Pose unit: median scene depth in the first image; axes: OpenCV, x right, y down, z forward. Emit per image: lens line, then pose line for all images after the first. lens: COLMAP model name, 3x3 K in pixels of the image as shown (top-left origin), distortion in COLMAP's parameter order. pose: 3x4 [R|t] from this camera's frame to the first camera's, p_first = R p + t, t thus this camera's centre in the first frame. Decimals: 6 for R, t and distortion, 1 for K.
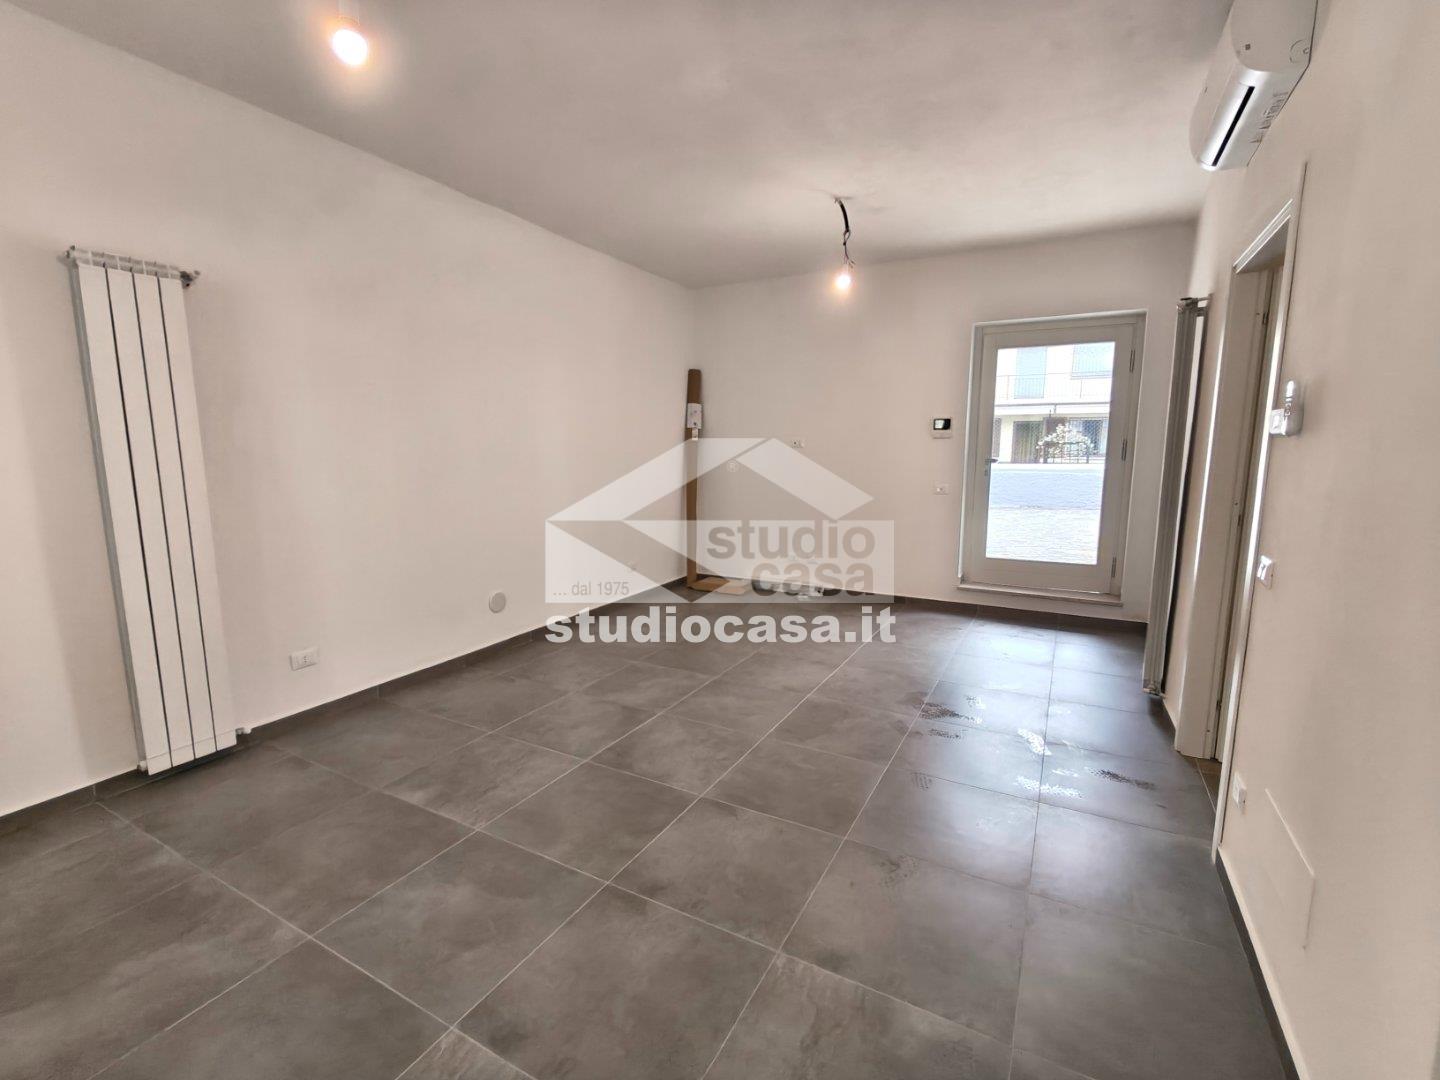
lens RADIAL K [[642.4, 0, 717.2], [0, 642.4, 539.7], [0, 0, 1]] dist [-0.000135, 0.000089]
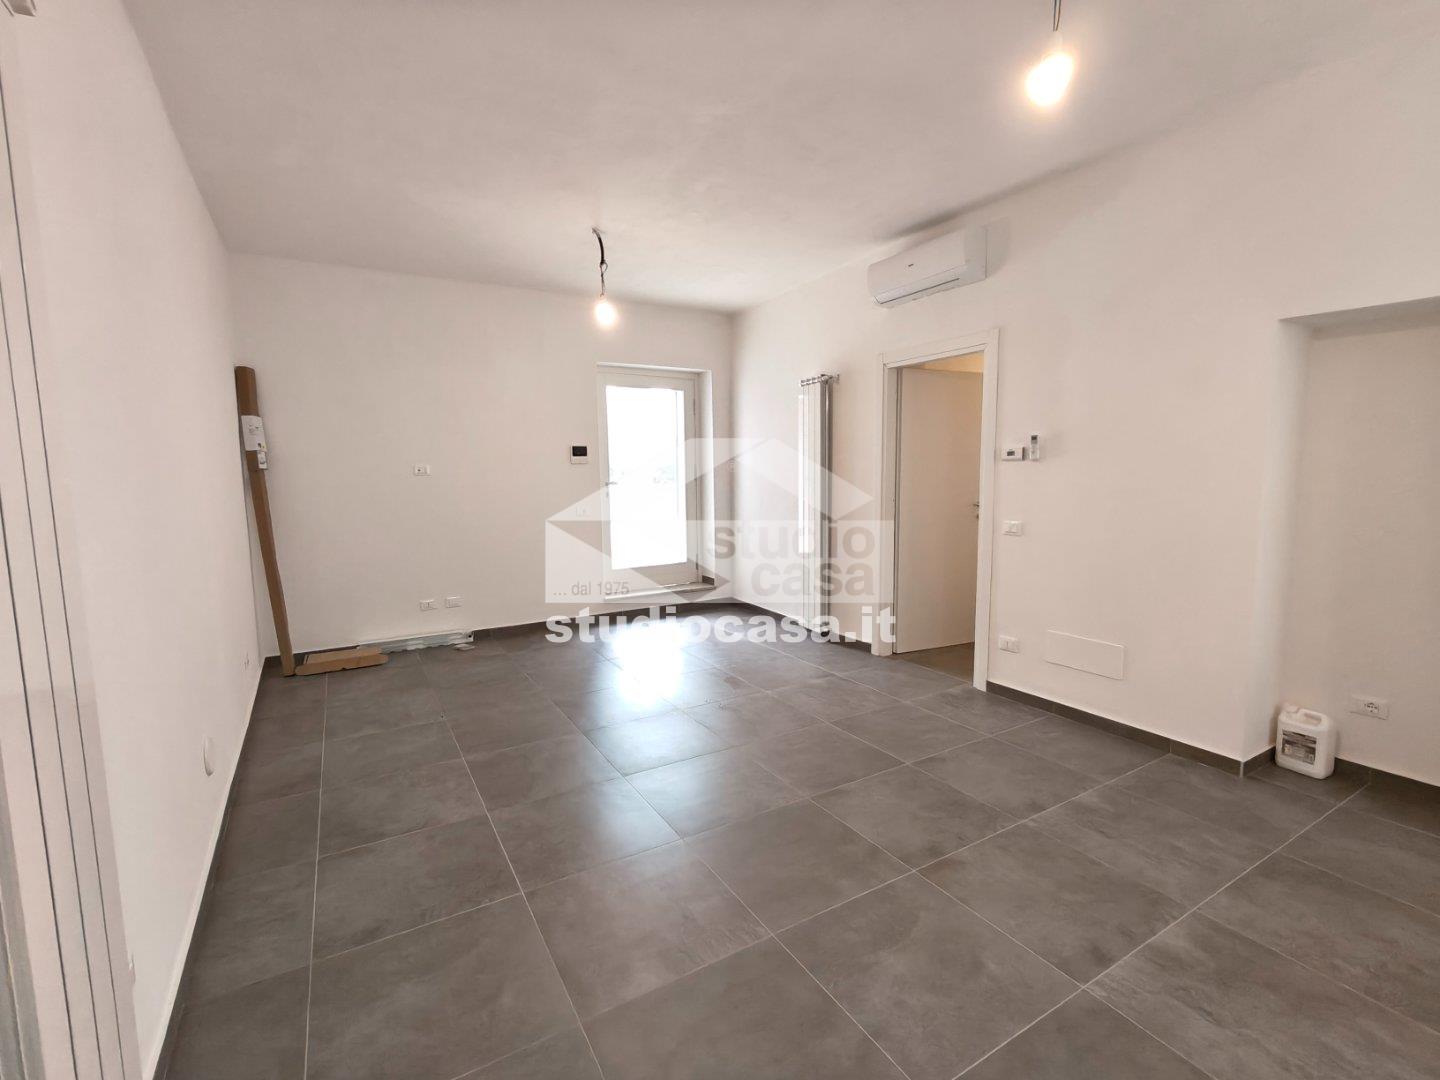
lens RADIAL K [[648.2, 0, 721.9], [0, 648.2, 538.2], [0, 0, 1]] dist [-0.001125, -0.000627]
pose [[0.511572, -0.098155, 0.853616, -0.762826], [0.139111, 0.989809, 0.030447, -0.059684], [-0.847905, 0.103171, 0.520012, 0.413256]]
